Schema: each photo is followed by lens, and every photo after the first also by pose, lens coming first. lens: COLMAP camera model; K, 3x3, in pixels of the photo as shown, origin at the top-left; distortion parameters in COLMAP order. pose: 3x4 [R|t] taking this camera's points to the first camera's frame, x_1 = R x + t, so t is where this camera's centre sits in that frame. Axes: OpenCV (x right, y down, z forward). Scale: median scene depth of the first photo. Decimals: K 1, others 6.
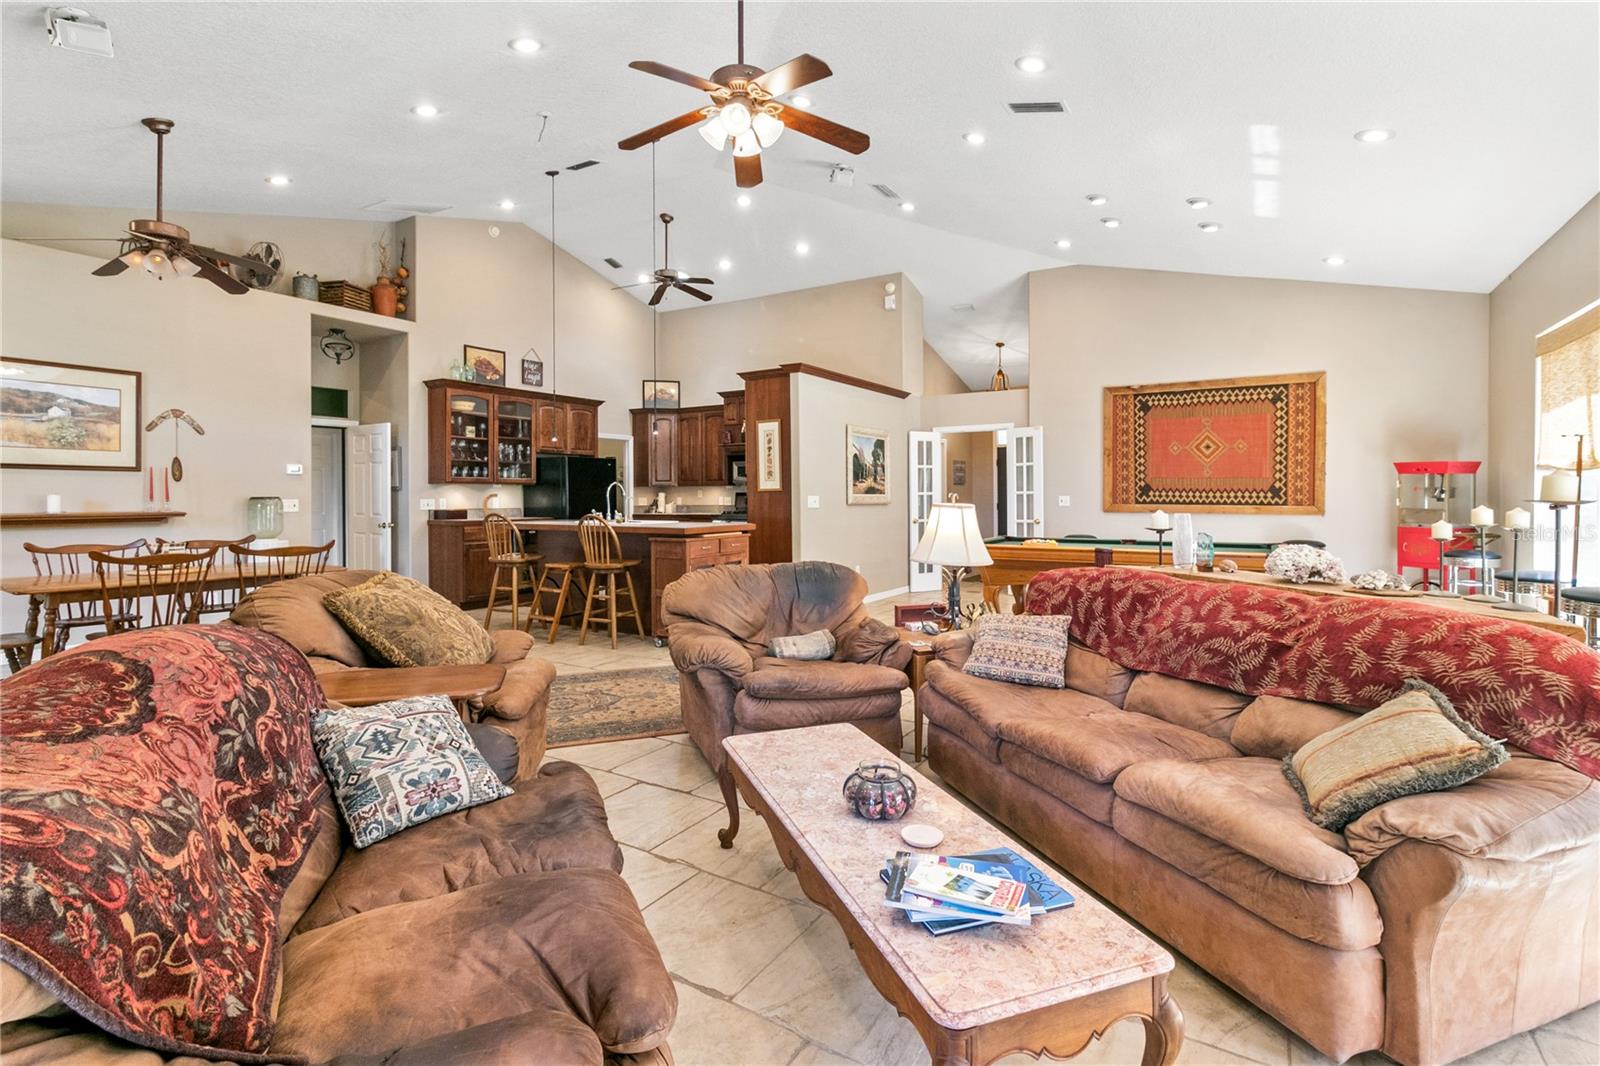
lens RADIAL K [[763.0, 0, 799.9], [0, 763.0, 502.8], [0, 0, 1]] dist [0.000643, 0.000013]
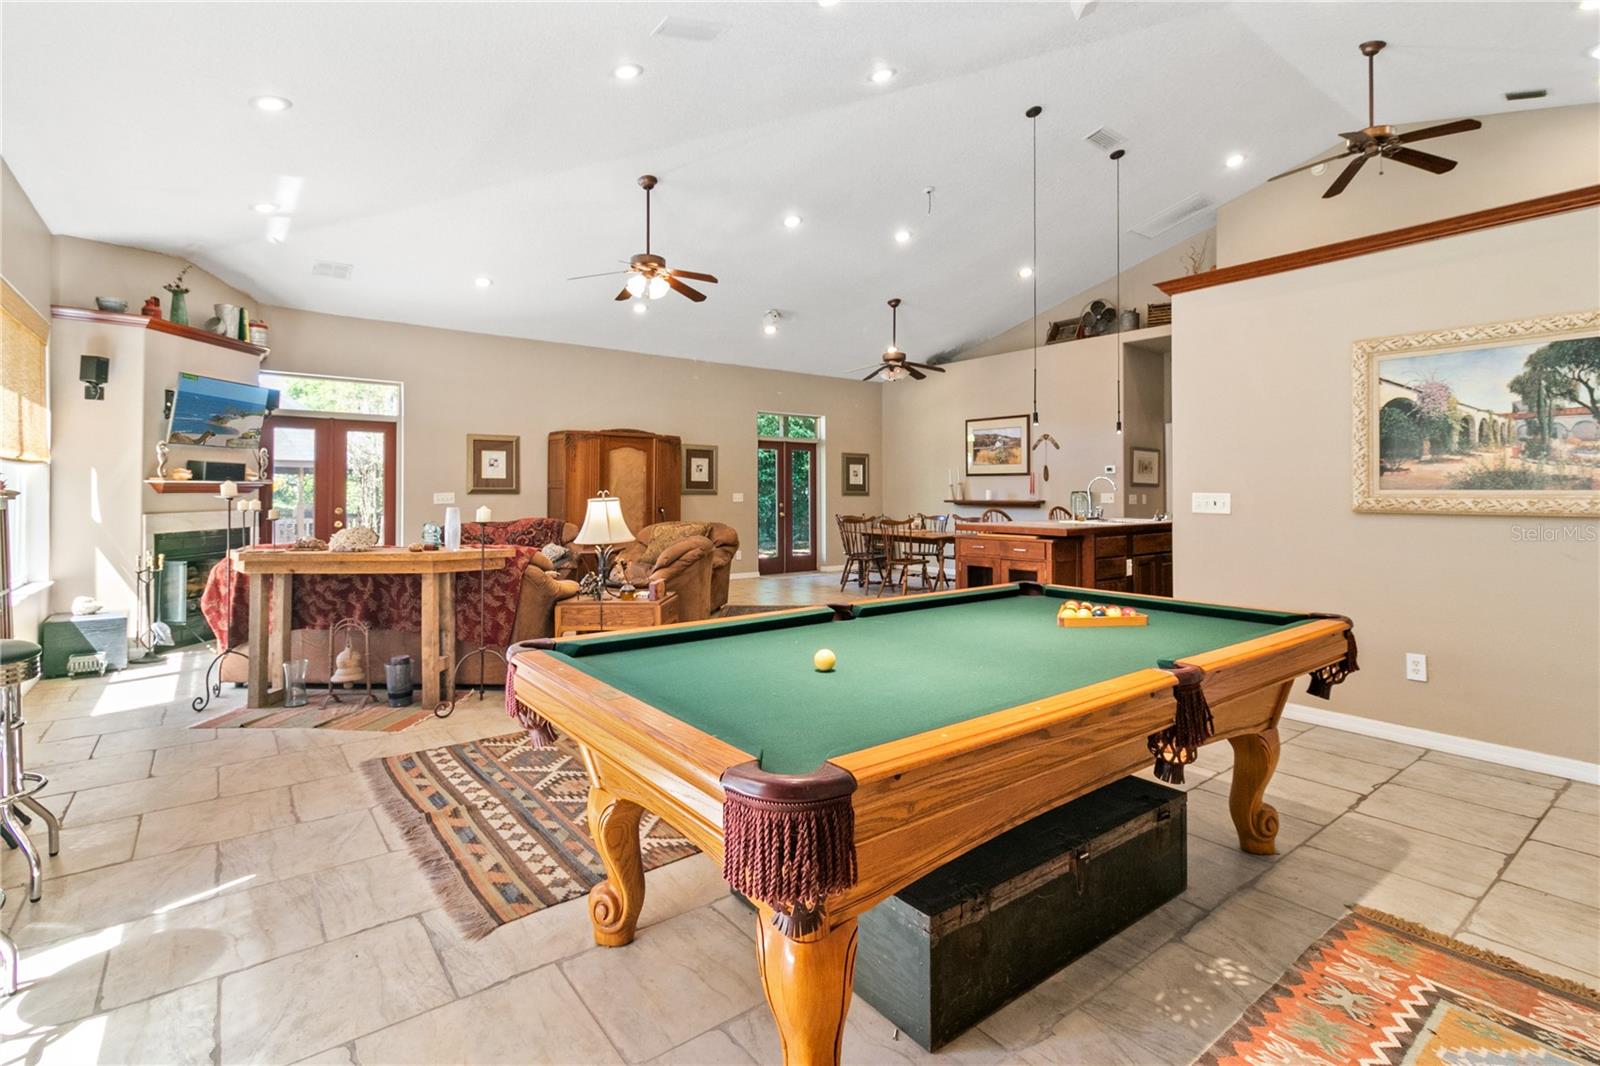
lens RADIAL K [[752.8, 0, 792.1], [0, 752.8, 490.4], [0, 0, 1]] dist [0.001587, 0.000483]
pose [[-0.356018, 0.002496, -0.934476, 0.582884], [-0.006389, 0.999967, 0.005105, -0.010182], [0.934457, 0.007788, -0.355990, 0.790052]]
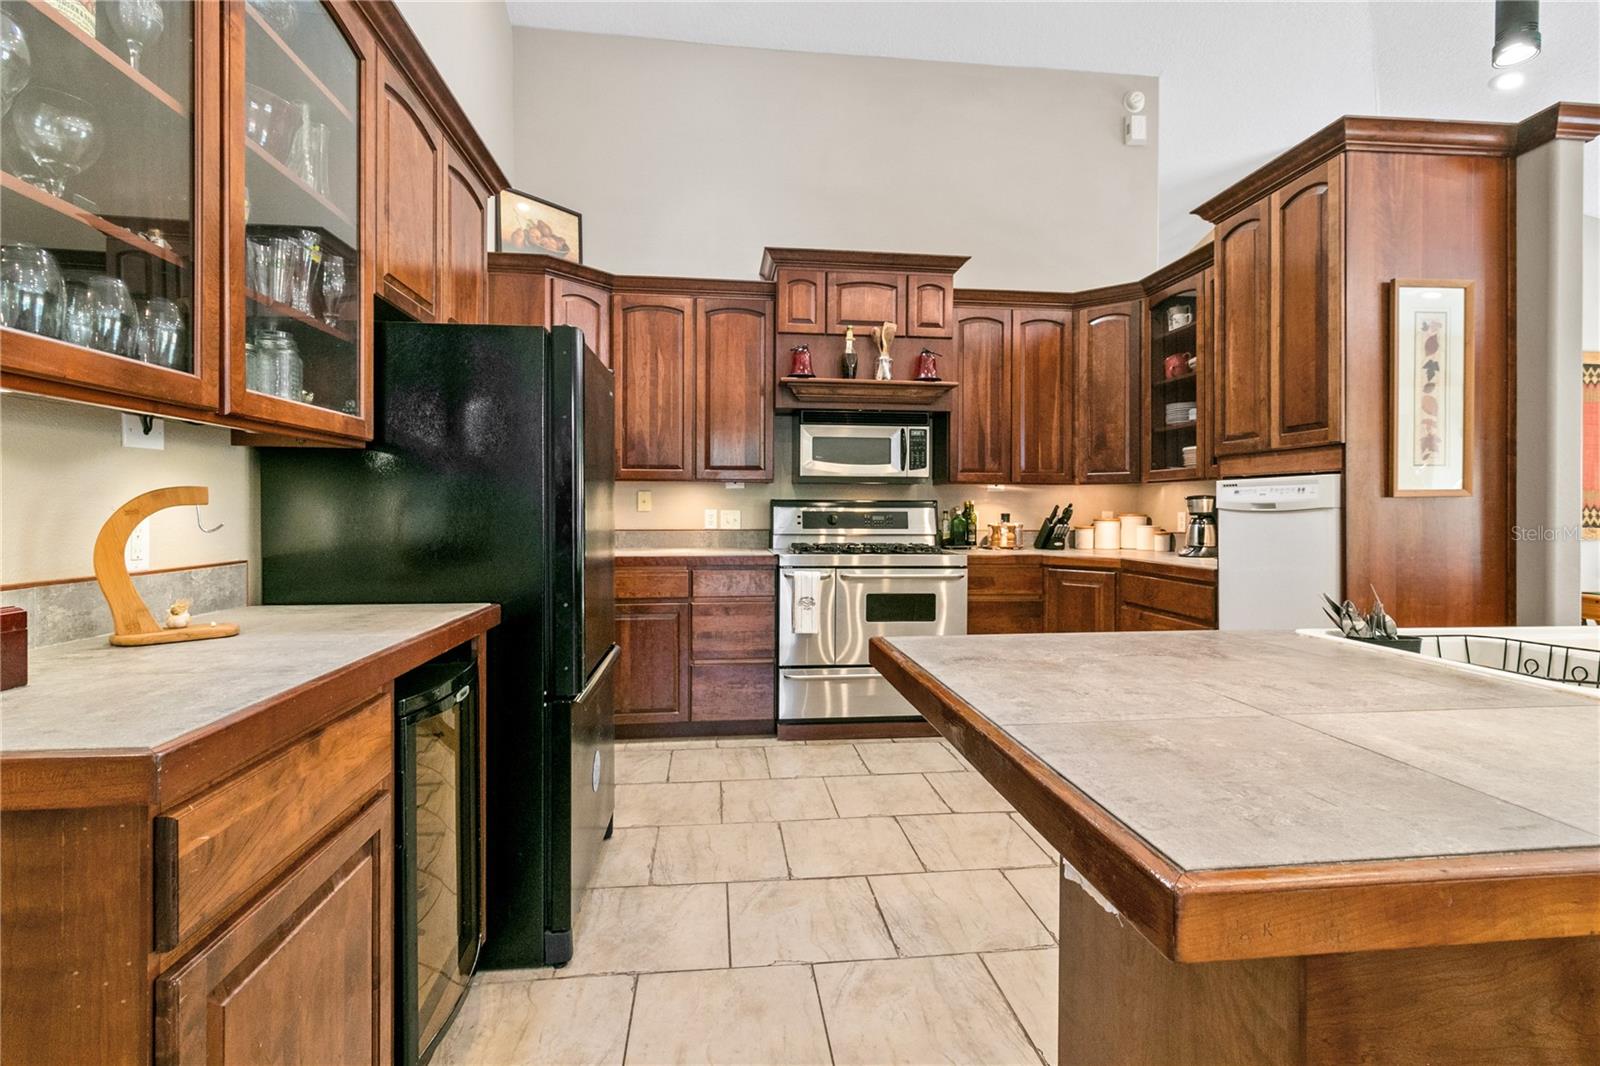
lens RADIAL K [[753.8, 0, 799.1], [0, 753.8, 513.4], [0, 0, 1]] dist [0.008071, -0.000134]
pose [[0.781708, 0.003885, 0.623633, -0.404957], [-0.002917, 0.999992, -0.002572, -0.005860], [-0.623638, 0.000191, 0.781713, 0.811239]]
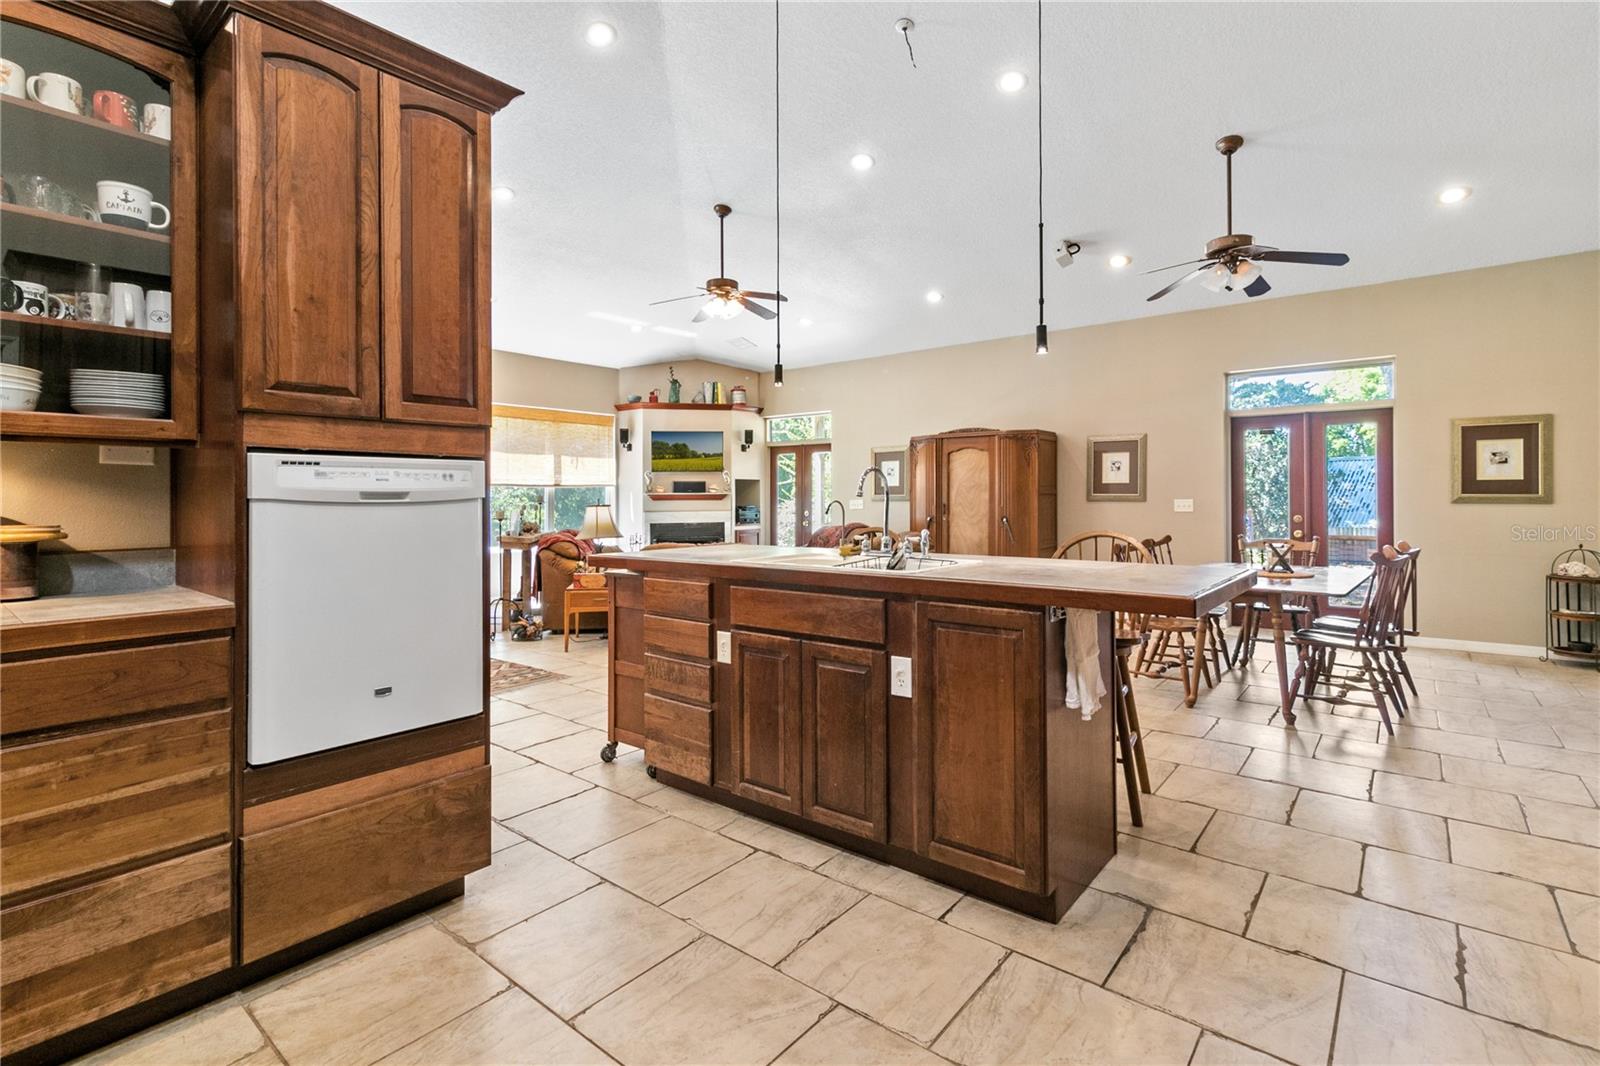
lens RADIAL K [[747.1, 0, 795.4], [0, 747.1, 498.7], [0, 0, 1]] dist [0.002534, 0.000308]
pose [[-0.991260, 0.009637, 0.131567, -0.205191], [0.010720, 0.999914, 0.007524, -0.009881], [-0.131484, 0.008868, -0.991279, 1.154094]]
